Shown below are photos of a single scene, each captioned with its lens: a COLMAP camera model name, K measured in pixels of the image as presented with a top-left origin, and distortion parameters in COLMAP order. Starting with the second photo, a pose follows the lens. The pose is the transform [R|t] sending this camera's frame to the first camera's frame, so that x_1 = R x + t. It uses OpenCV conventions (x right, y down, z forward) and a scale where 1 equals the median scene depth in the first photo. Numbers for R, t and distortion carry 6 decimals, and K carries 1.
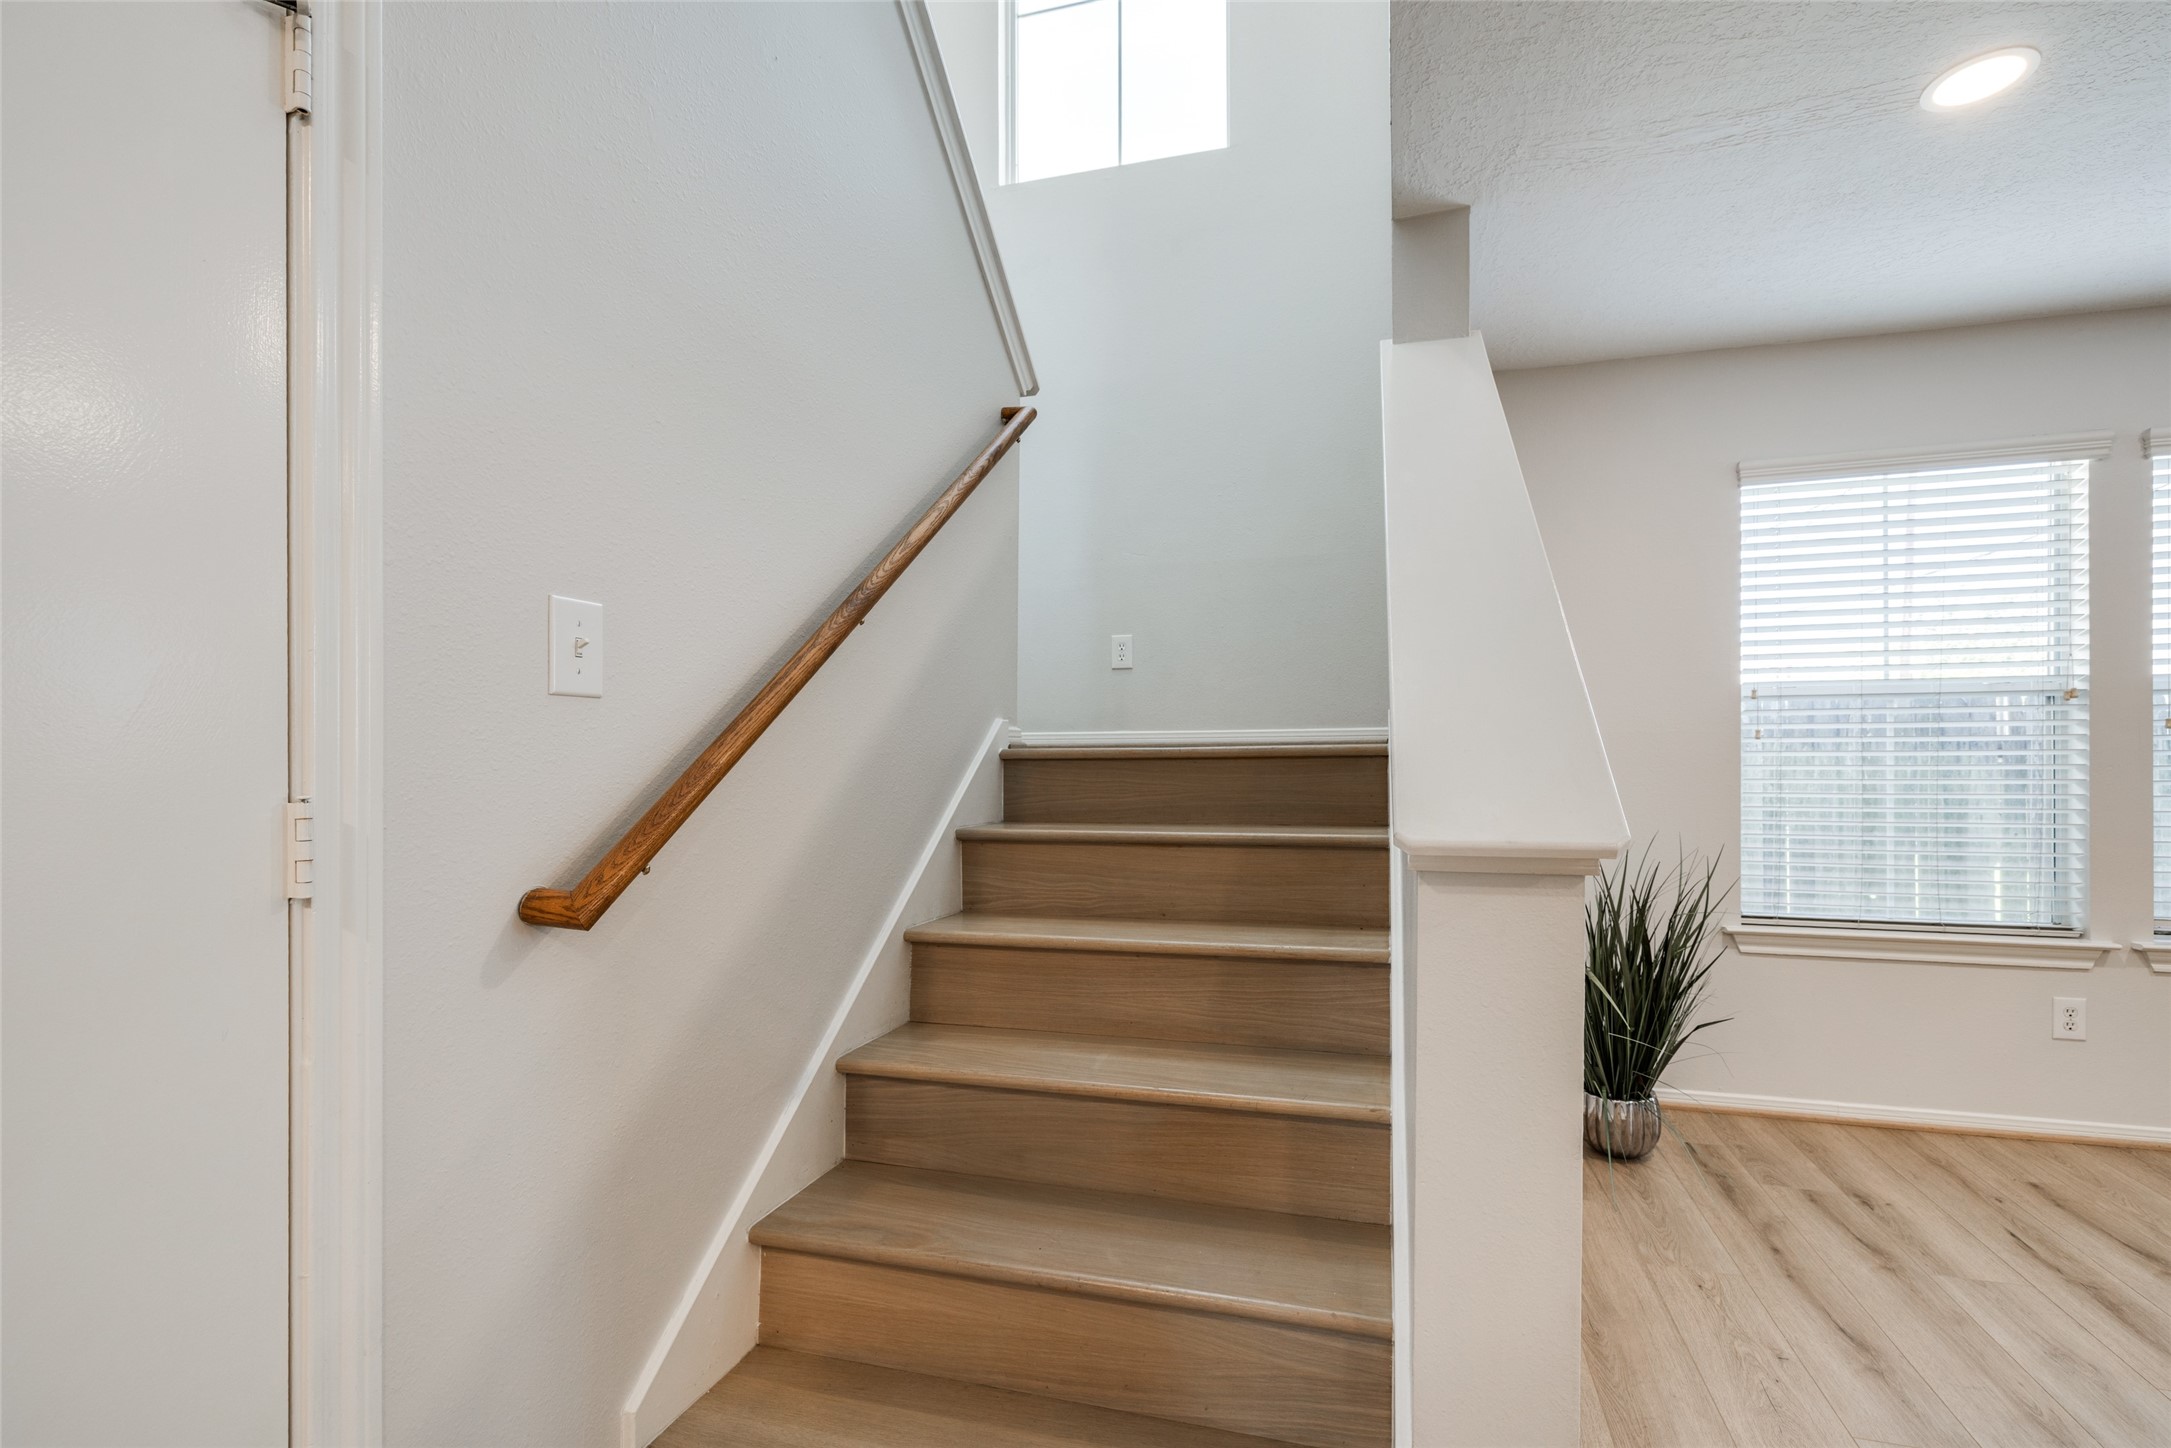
lens RADIAL K [[949.1, 0, 1144.9], [0, 949.1, 755.5], [0, 0, 1]] dist [0.003982, 0.001239]
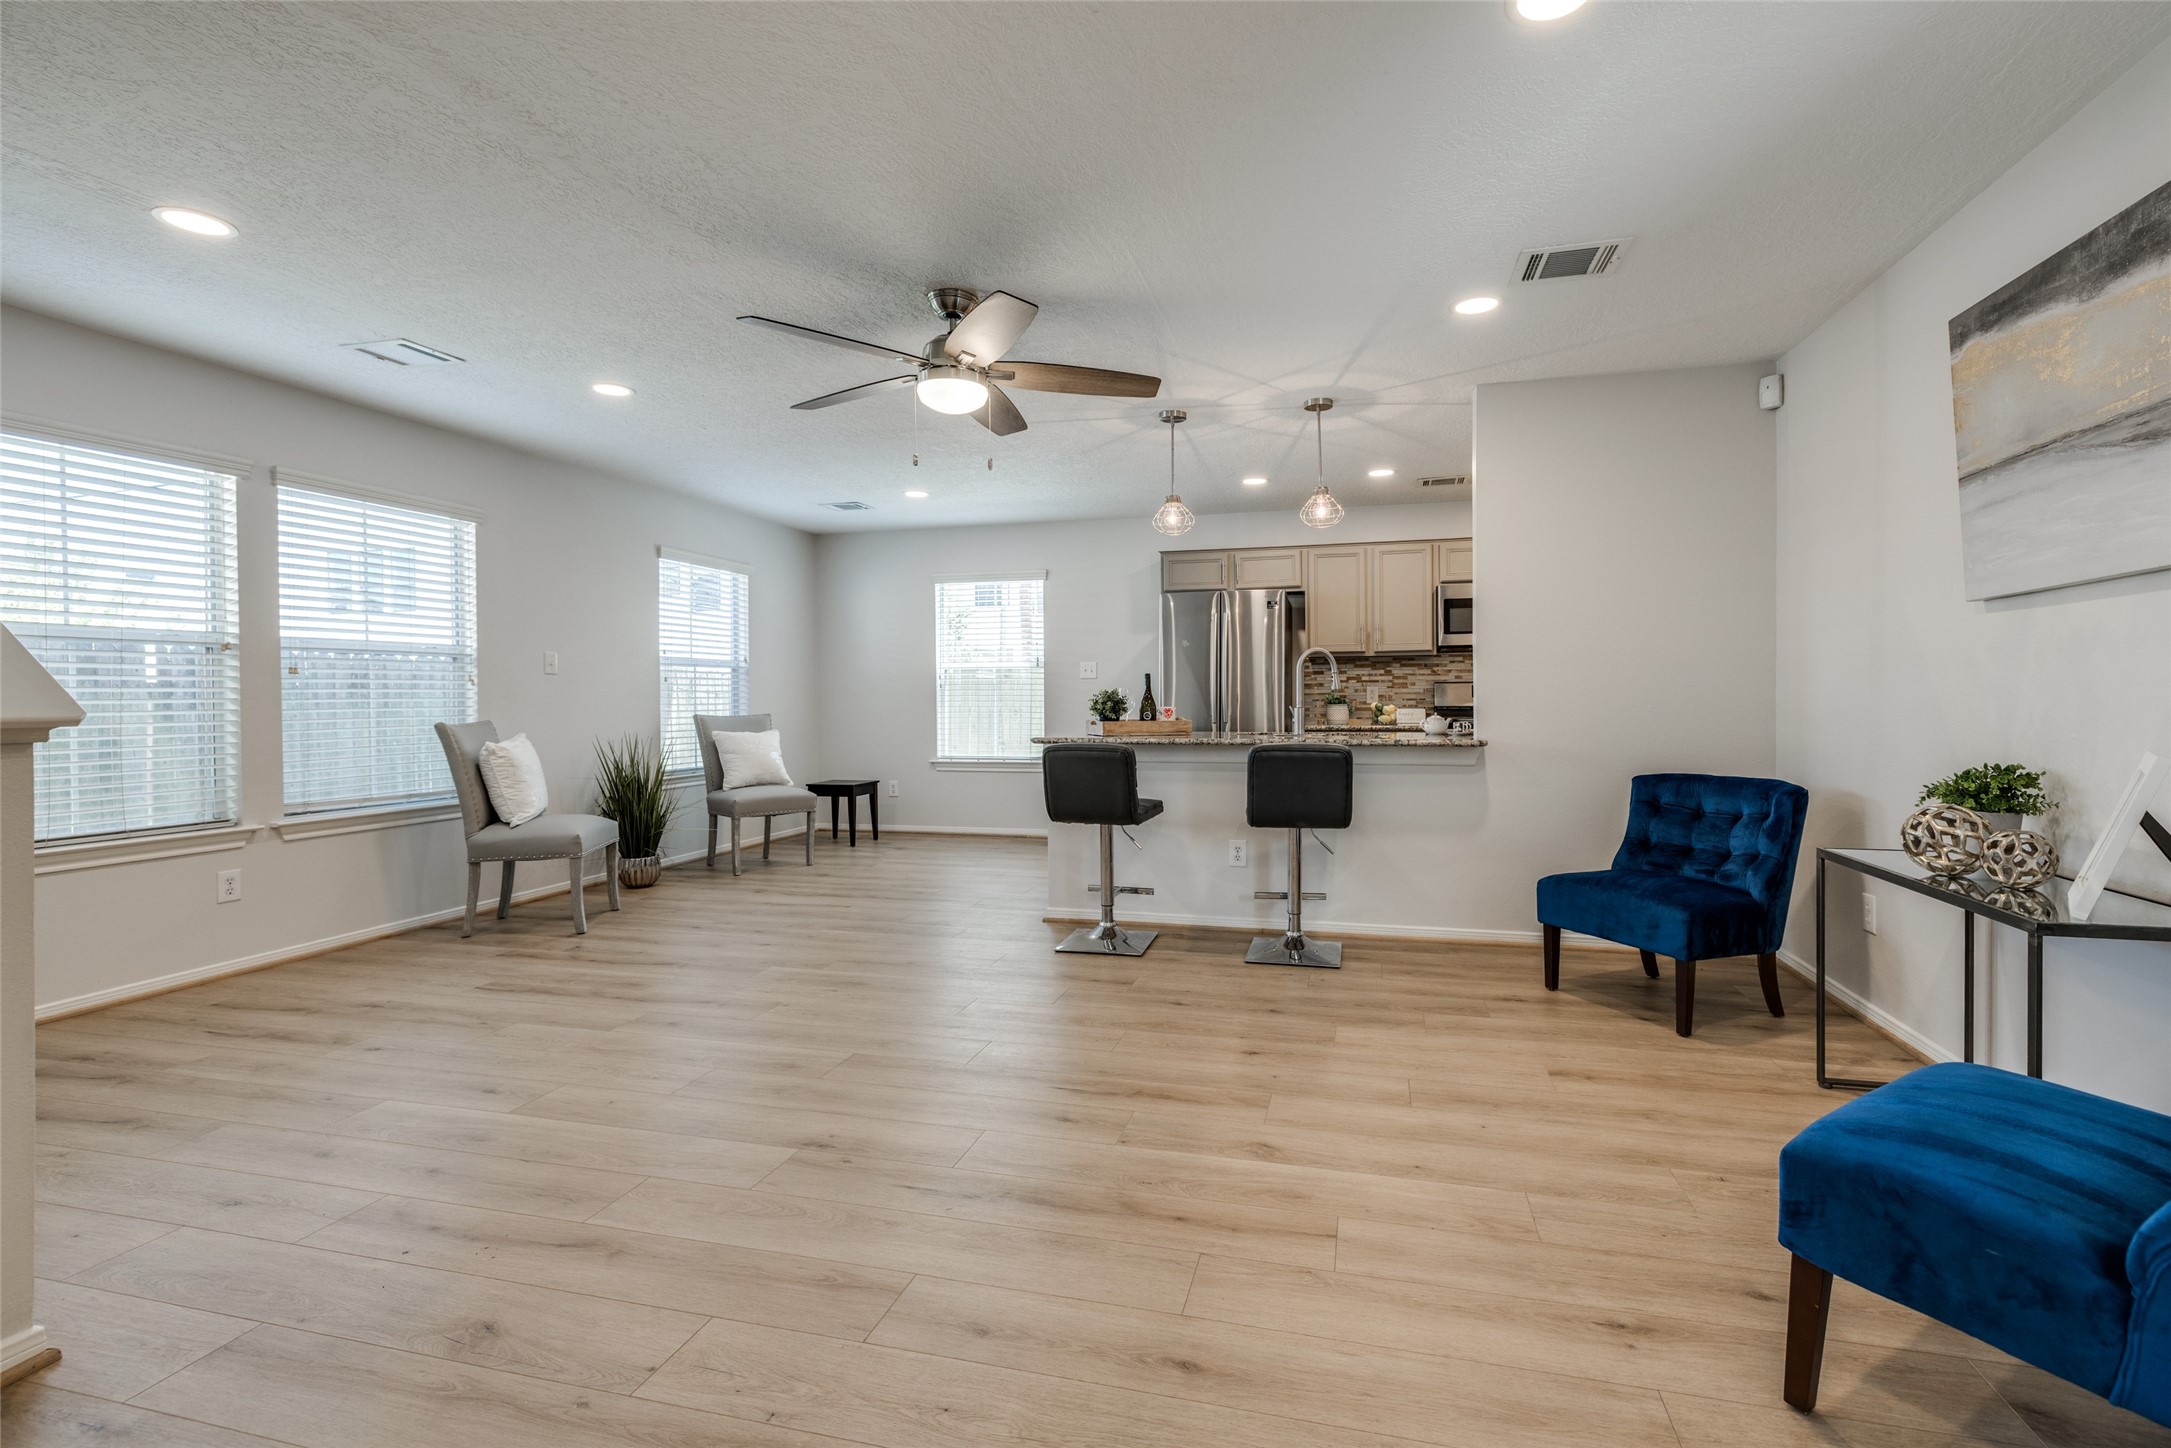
lens RADIAL K [[949.1, 0, 1157.3], [0, 949.1, 709.0], [0, 0, 1]] dist [0.003982, 0.001239]
pose [[-0.030315, -0.007237, 0.999514, -0.427219], [0.009789, 0.999924, 0.007537, 0.027217], [-0.999492, 0.010013, -0.030242, -0.282220]]
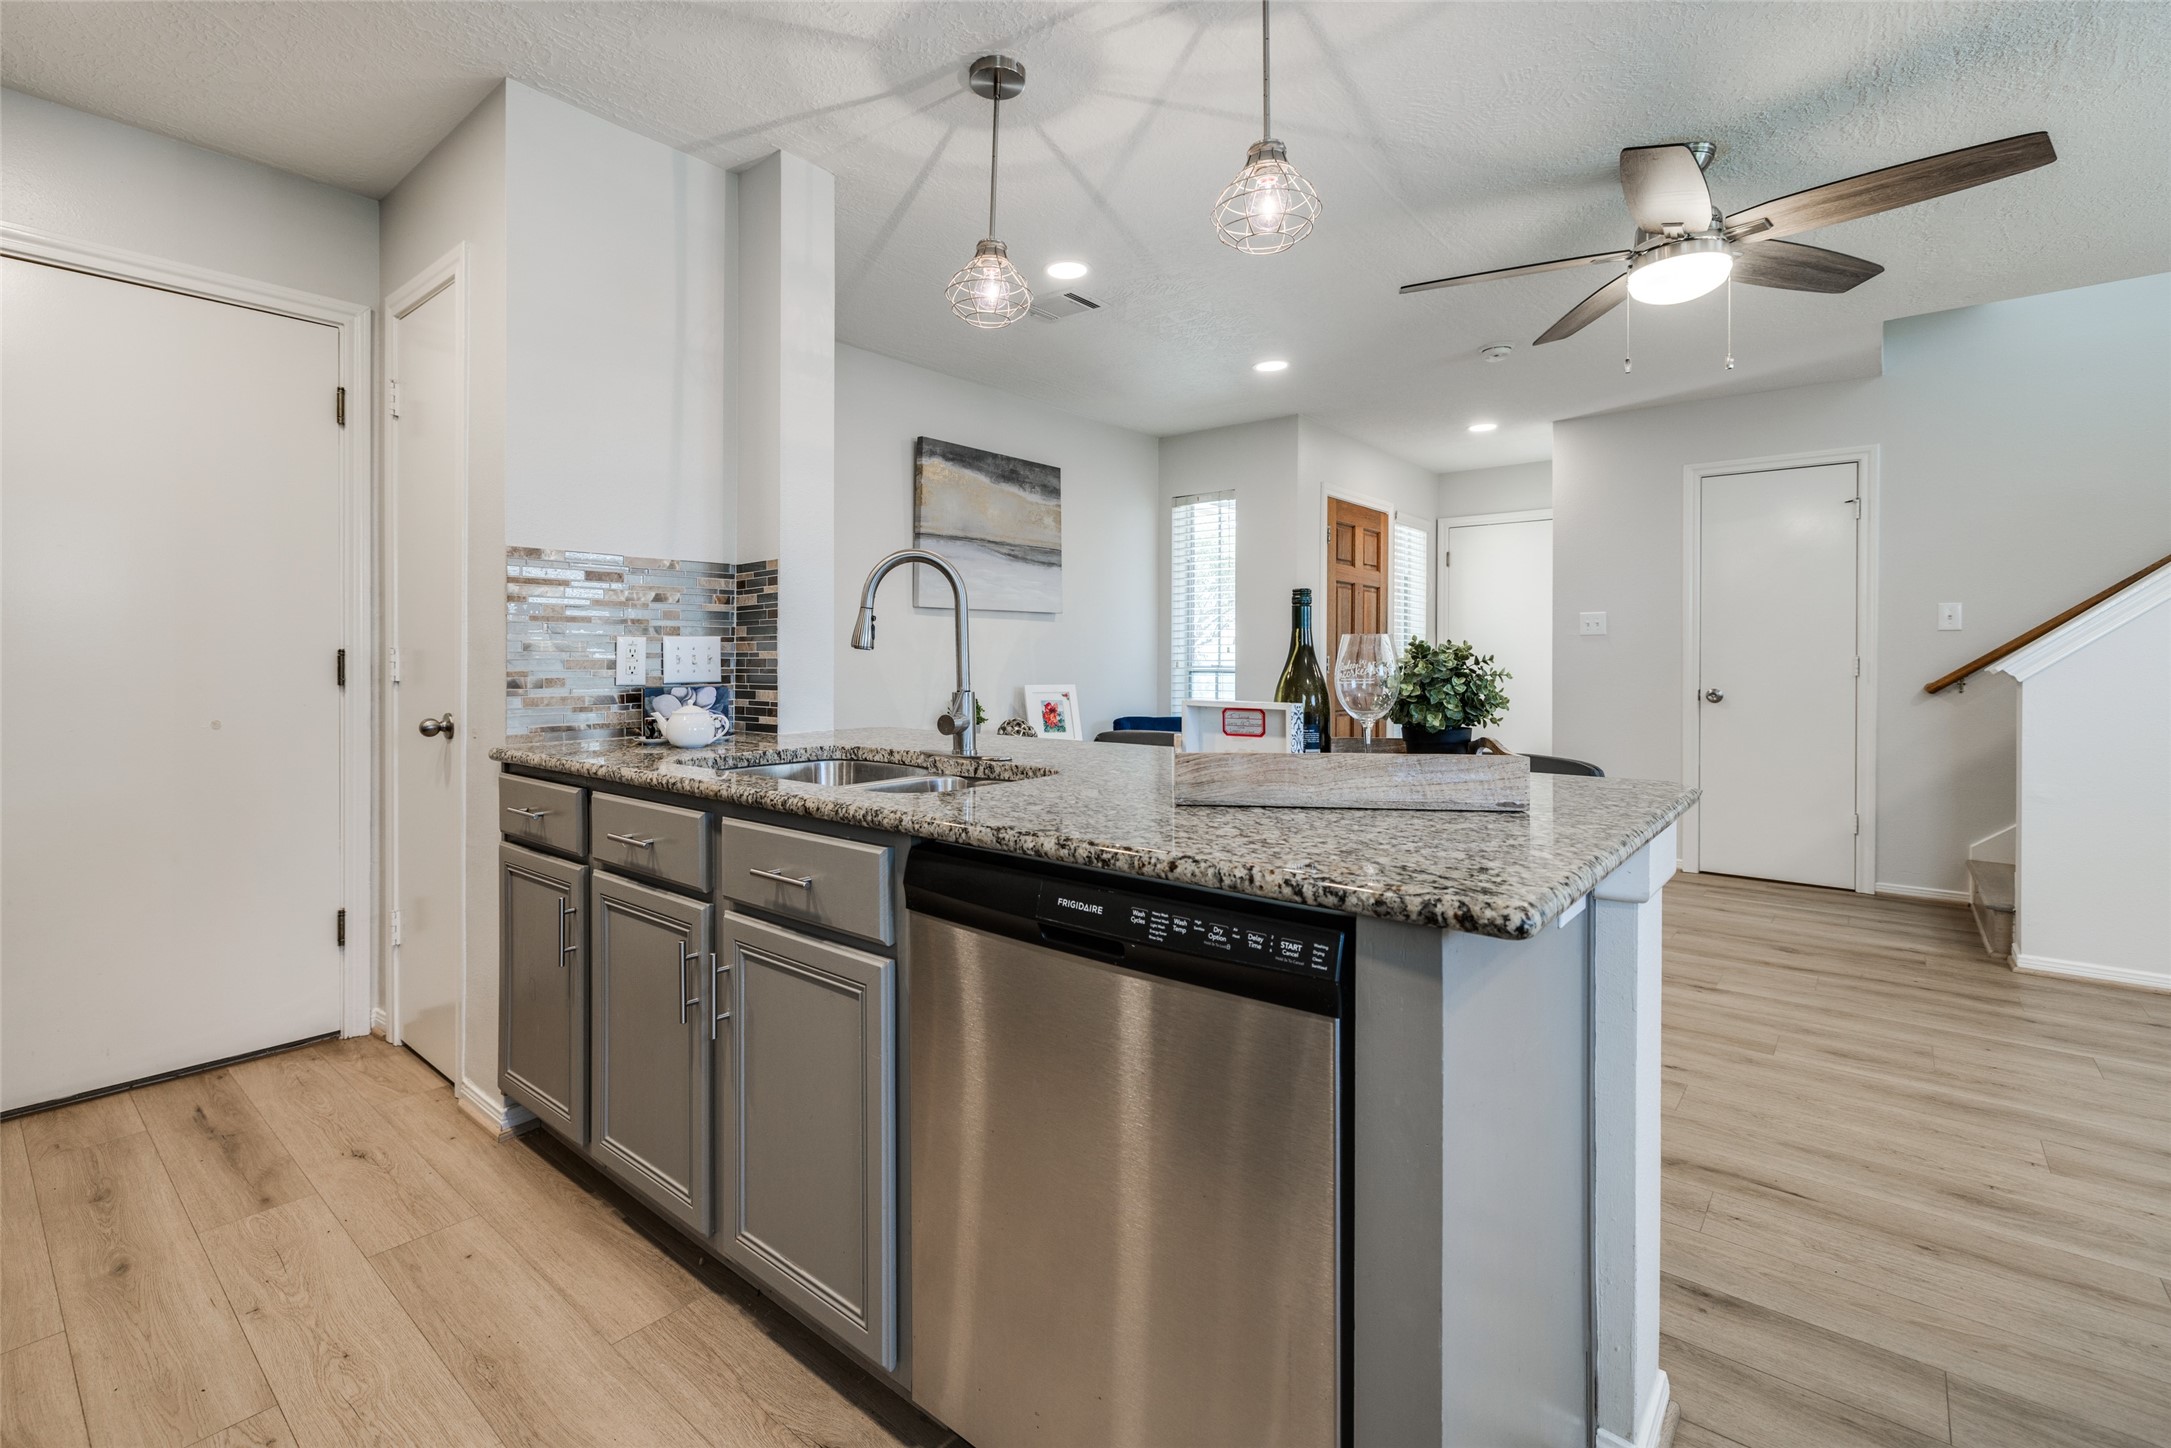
lens RADIAL K [[972.1, 0, 1043.8], [0, 972.1, 661.1], [0, 0, 1]] dist [-0.004506, 0.000284]
pose [[-0.443898, 0.006291, -0.896055, 1.869764], [-0.002353, 0.999964, 0.008187, 0.011524], [0.896074, 0.005743, -0.443867, -0.210533]]
